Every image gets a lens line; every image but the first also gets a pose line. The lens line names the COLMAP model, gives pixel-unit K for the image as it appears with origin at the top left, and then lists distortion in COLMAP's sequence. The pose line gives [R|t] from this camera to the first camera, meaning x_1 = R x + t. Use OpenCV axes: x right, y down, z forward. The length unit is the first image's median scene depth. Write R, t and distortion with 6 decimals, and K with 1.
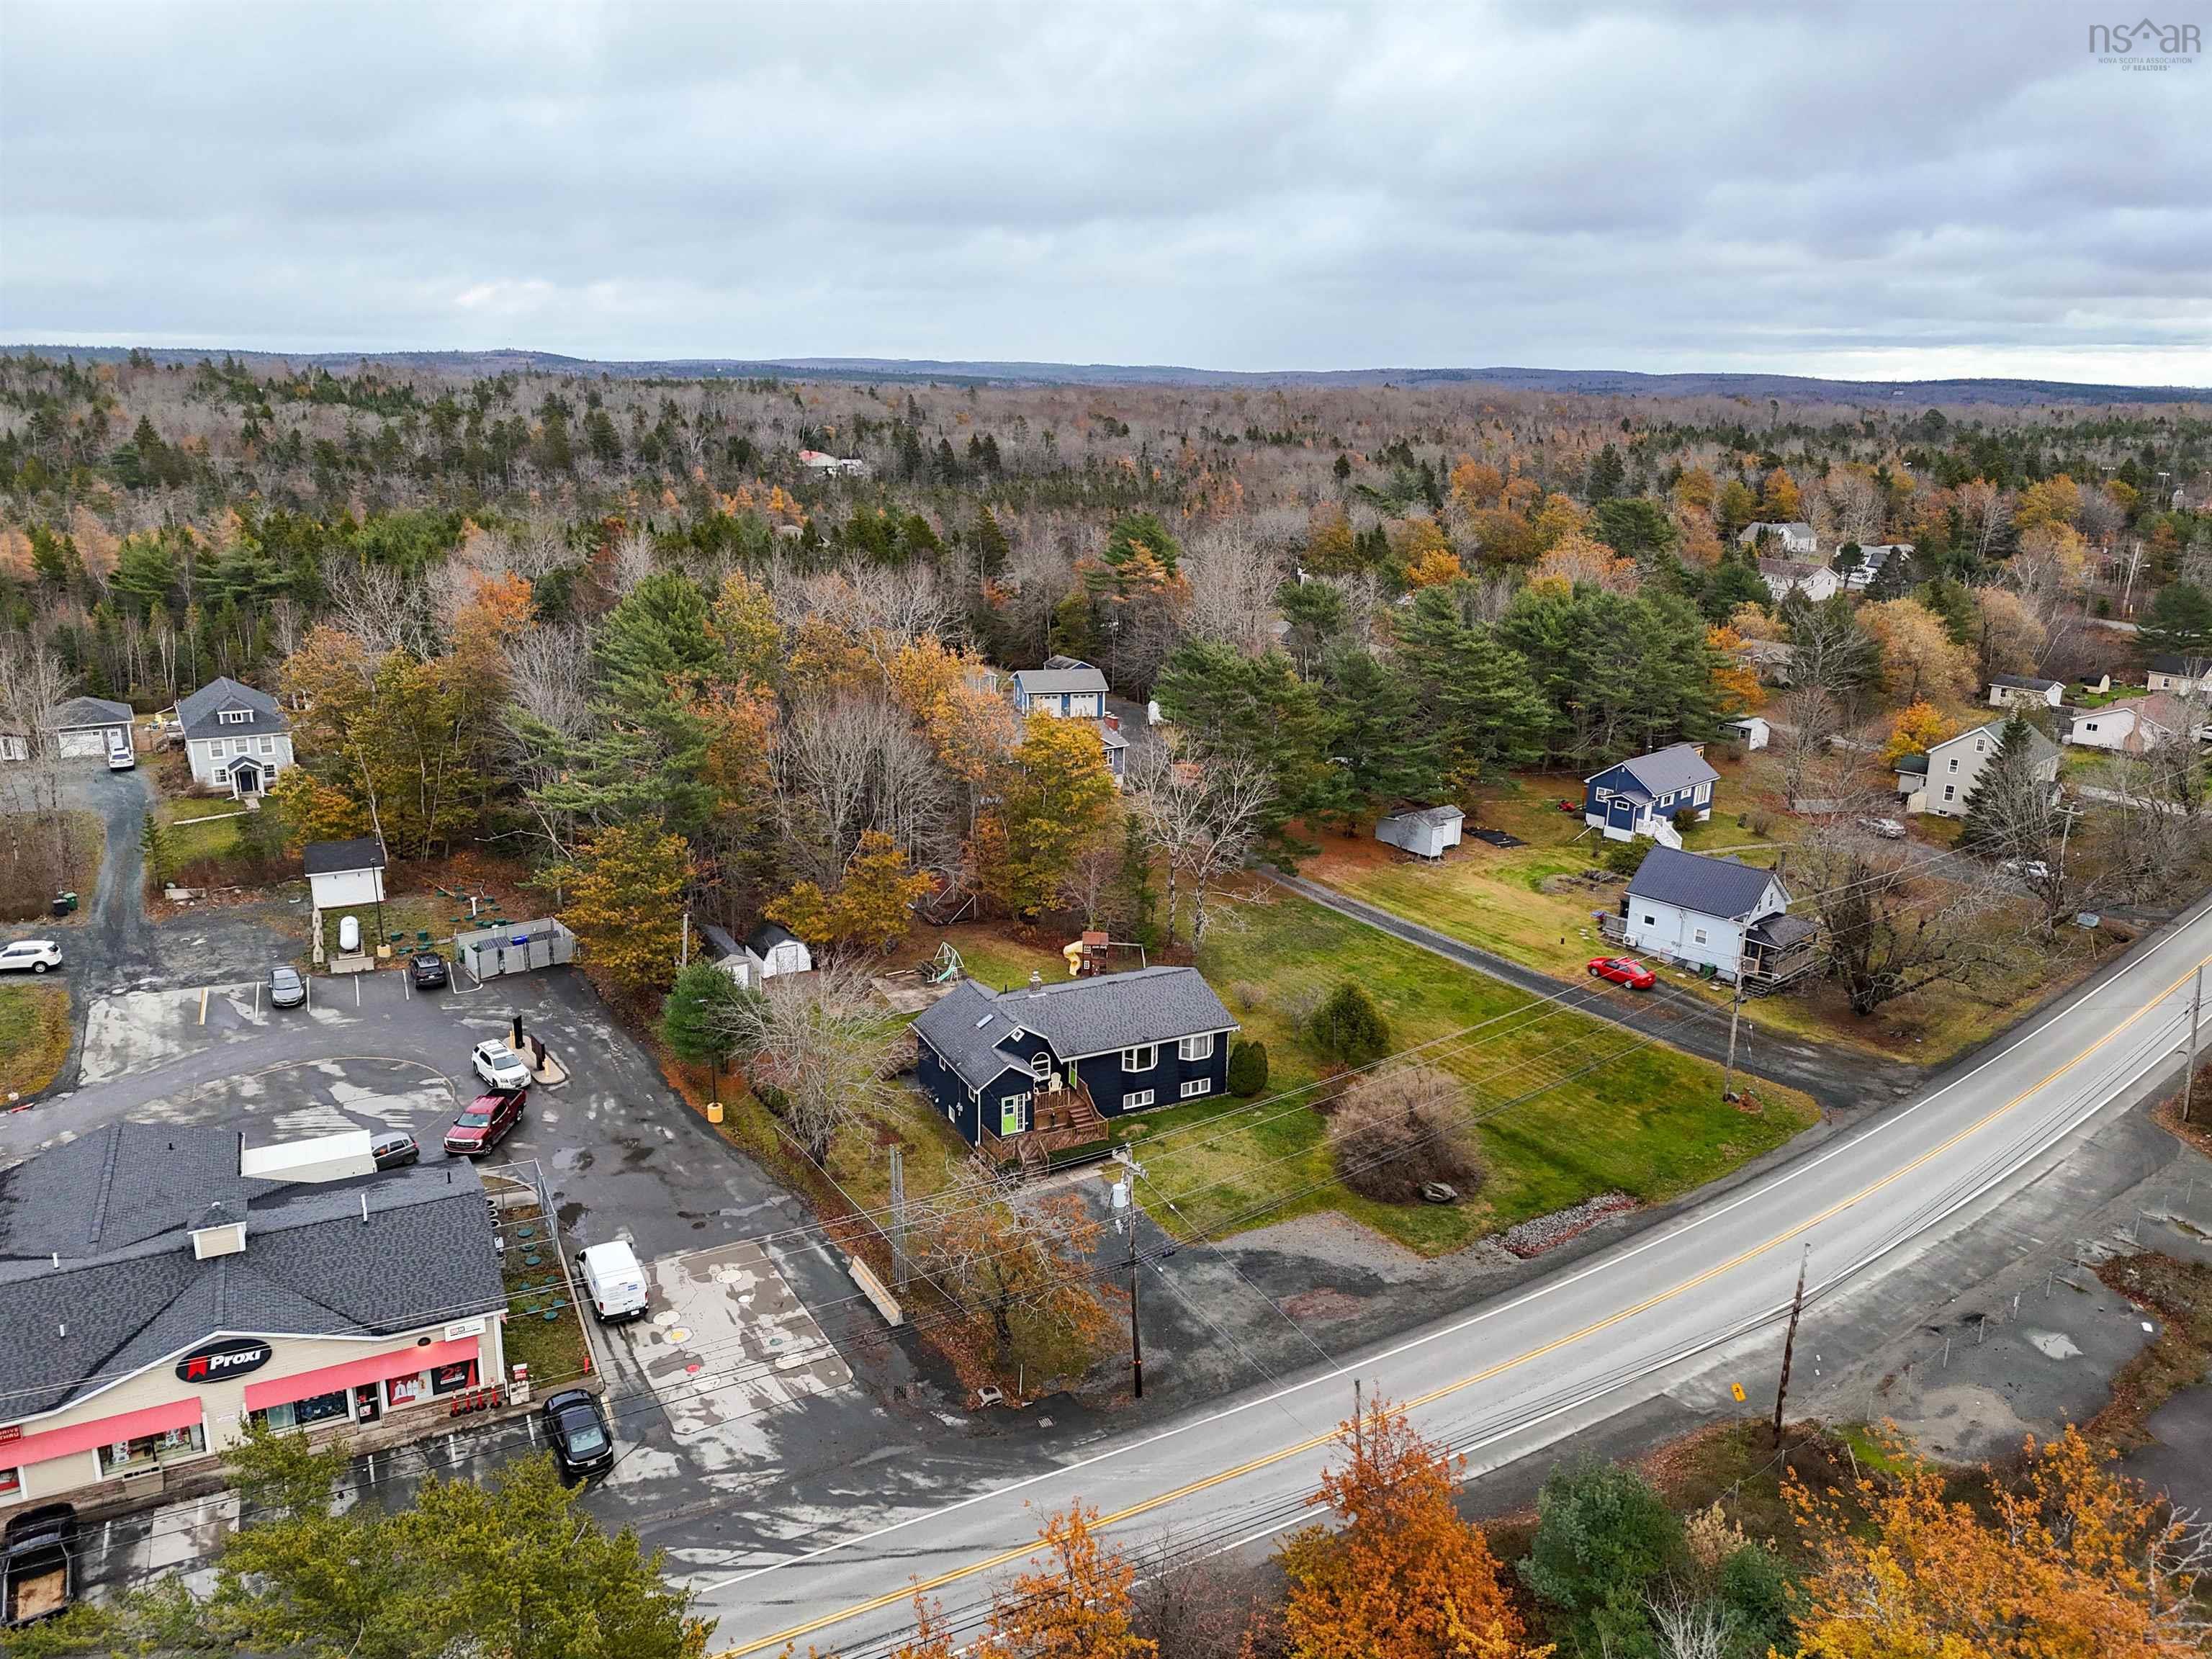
lens RADIAL K [[1619.2, 0, 1106.0], [0, 1619.2, 829.5], [0, 0, 1]] dist [0.080685, -0.070593]
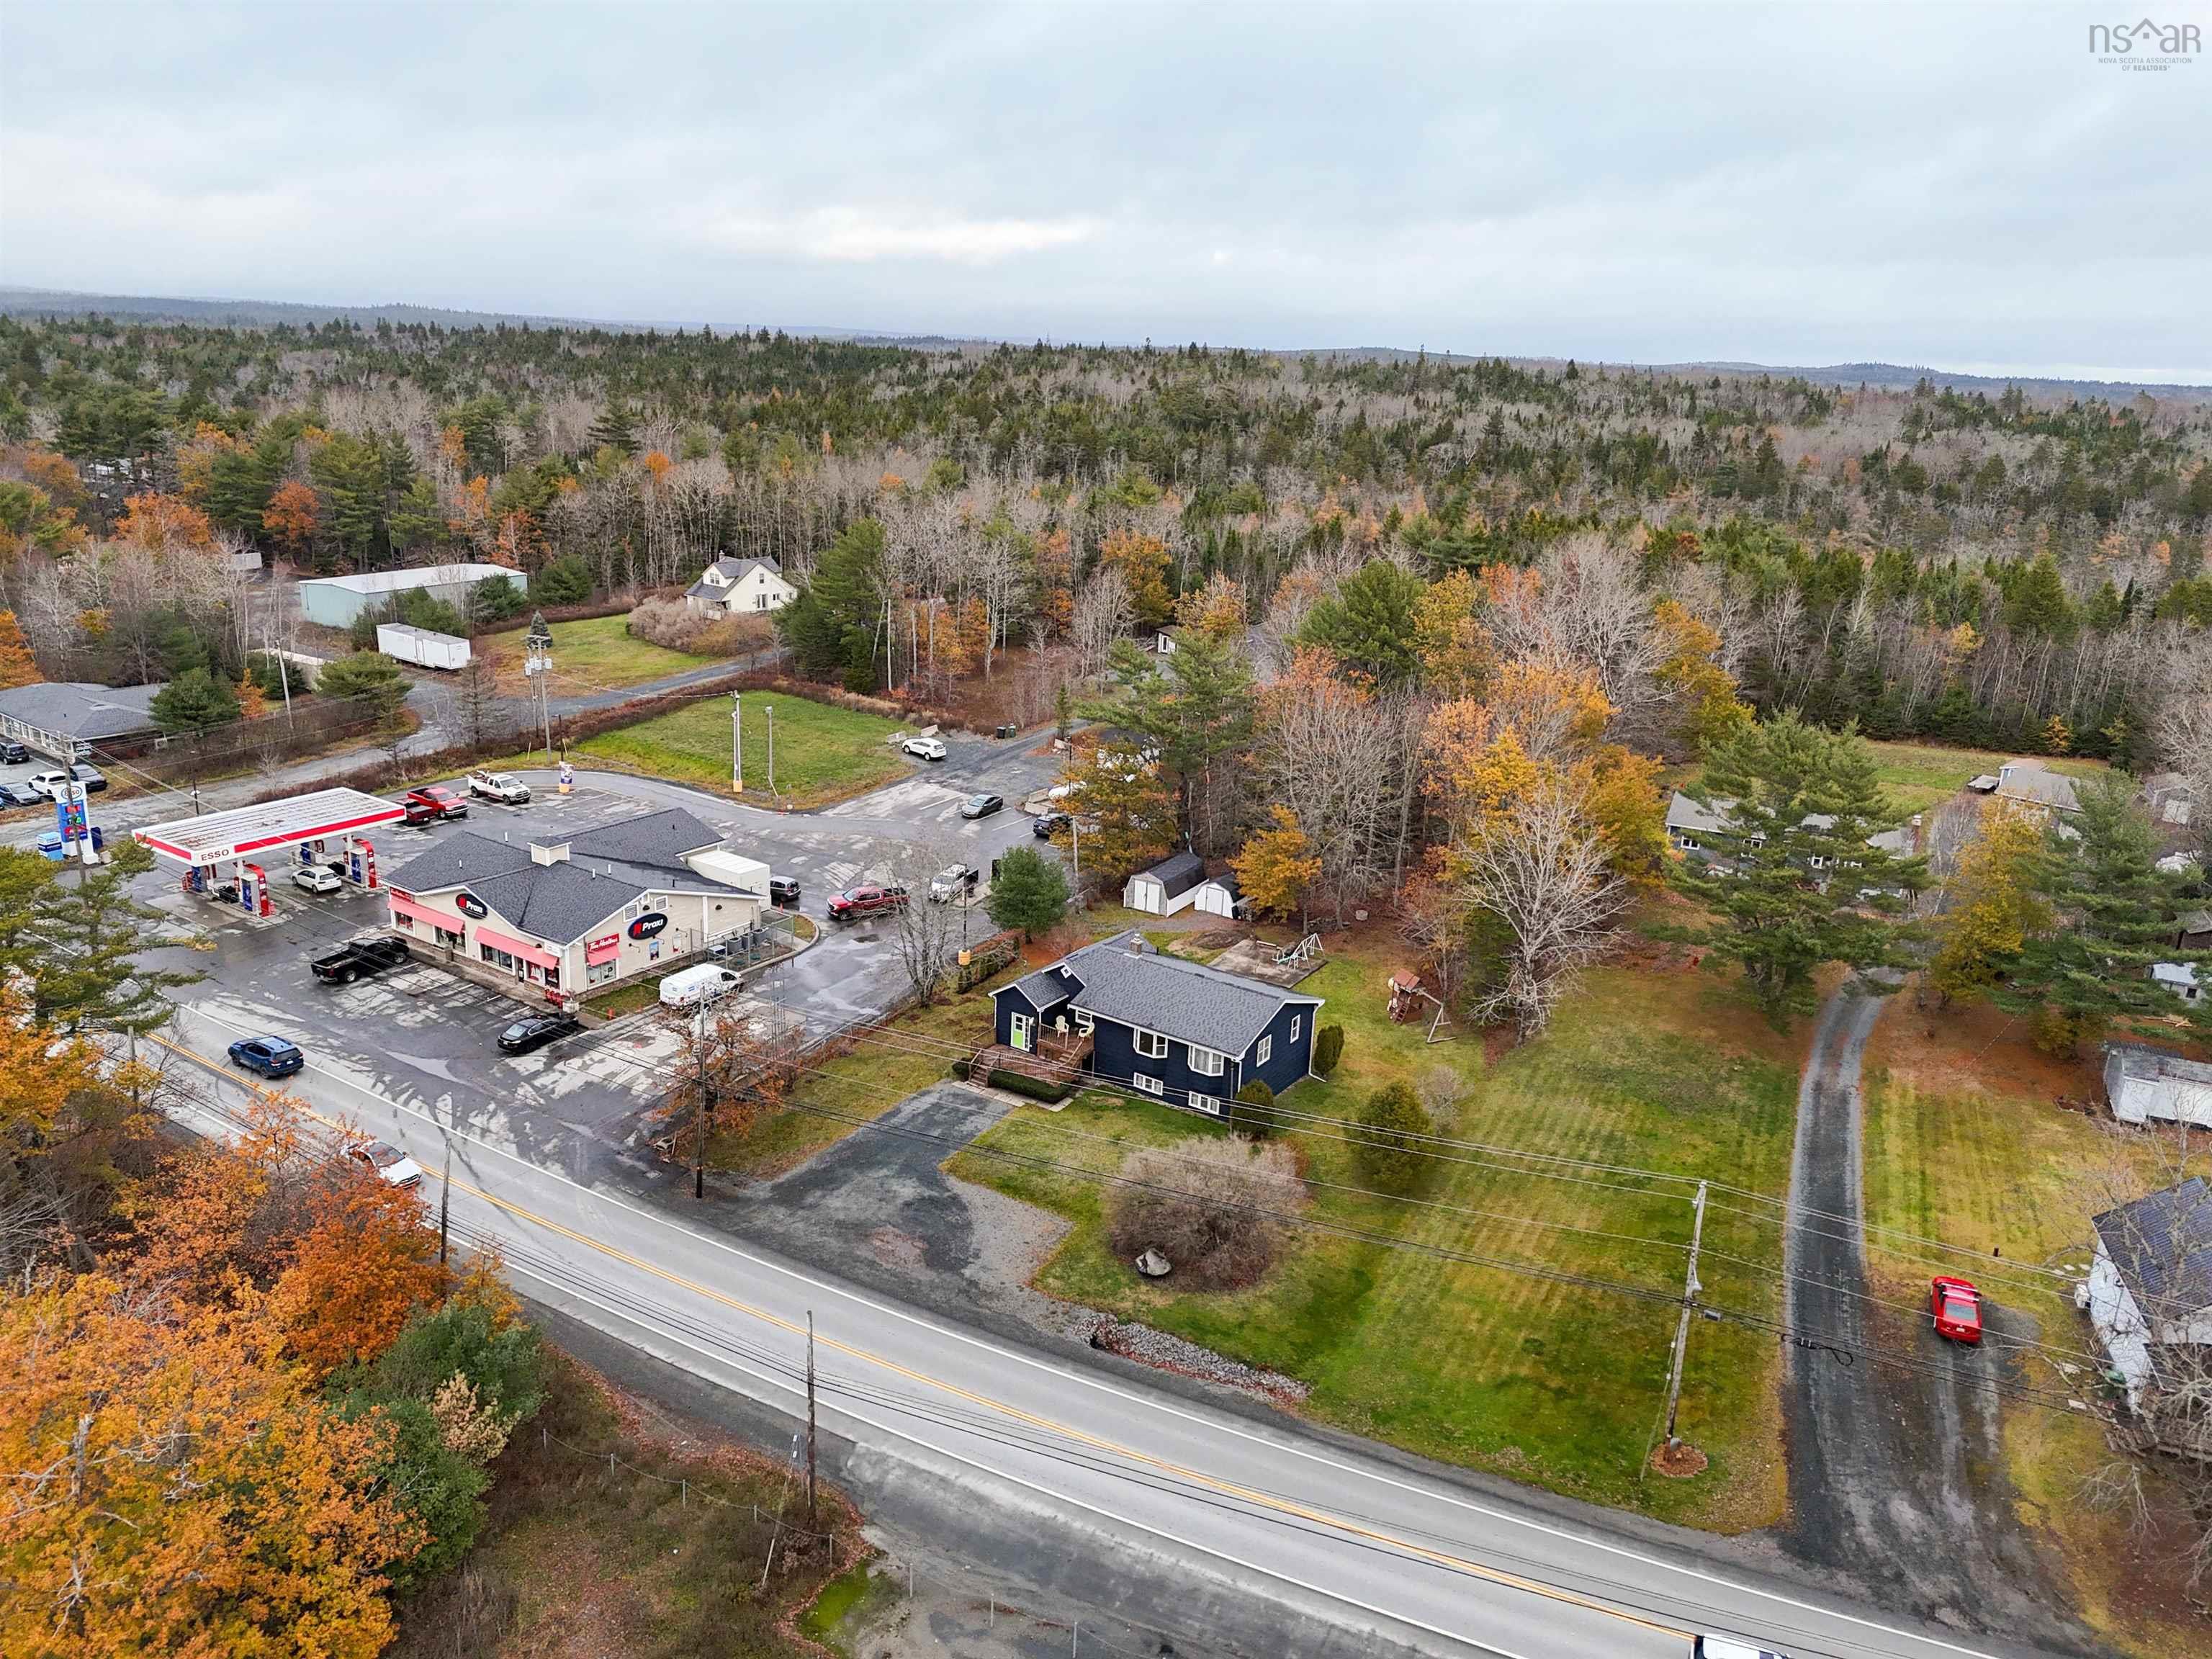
lens RADIAL K [[1619.2, 0, 1106.0], [0, 1619.2, 829.5], [0, 0, 1]] dist [0.080685, -0.070593]
pose [[0.484273, 0.255040, -0.836919, 0.787721], [-0.272289, 0.952999, 0.132857, -0.107462], [0.831467, 0.163545, 0.530957, 0.409134]]
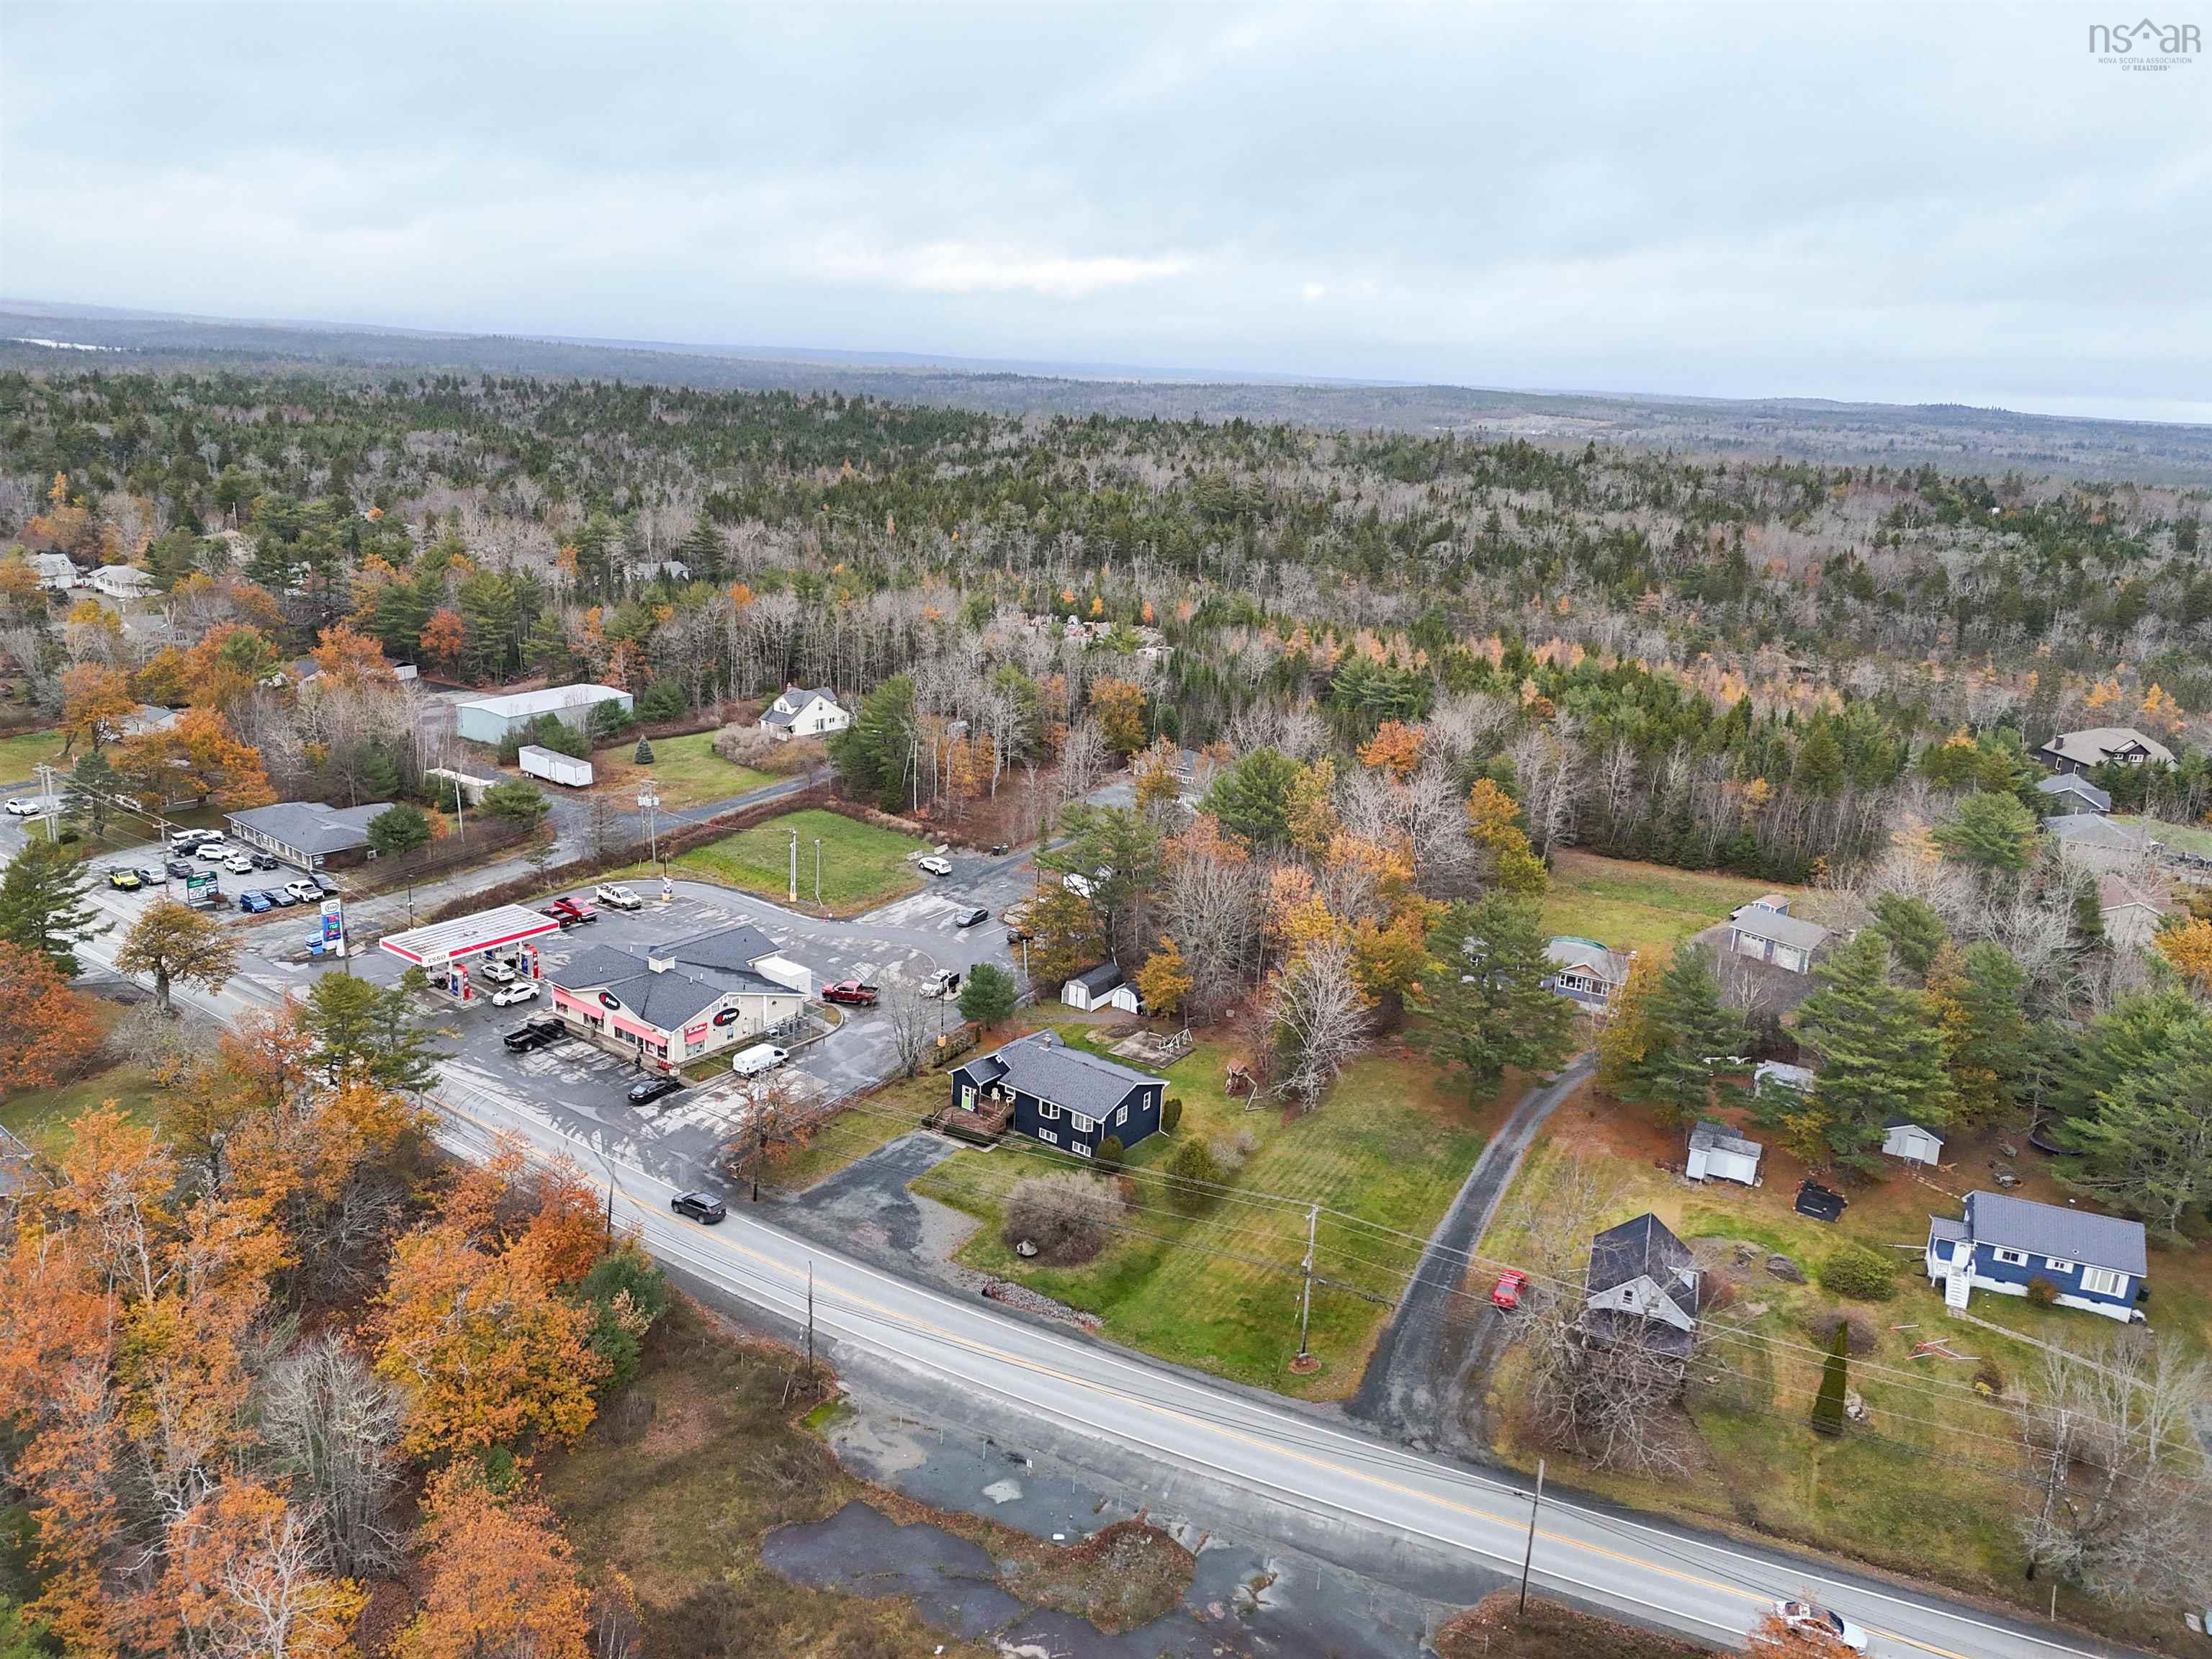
lens RADIAL K [[1619.2, 0, 1106.0], [0, 1619.2, 829.5], [0, 0, 1]] dist [0.080685, -0.070593]
pose [[0.444401, 0.252751, -0.859433, 1.260477], [-0.285892, 0.949220, 0.131326, -0.318344], [0.848984, 0.187343, 0.494094, 0.227323]]
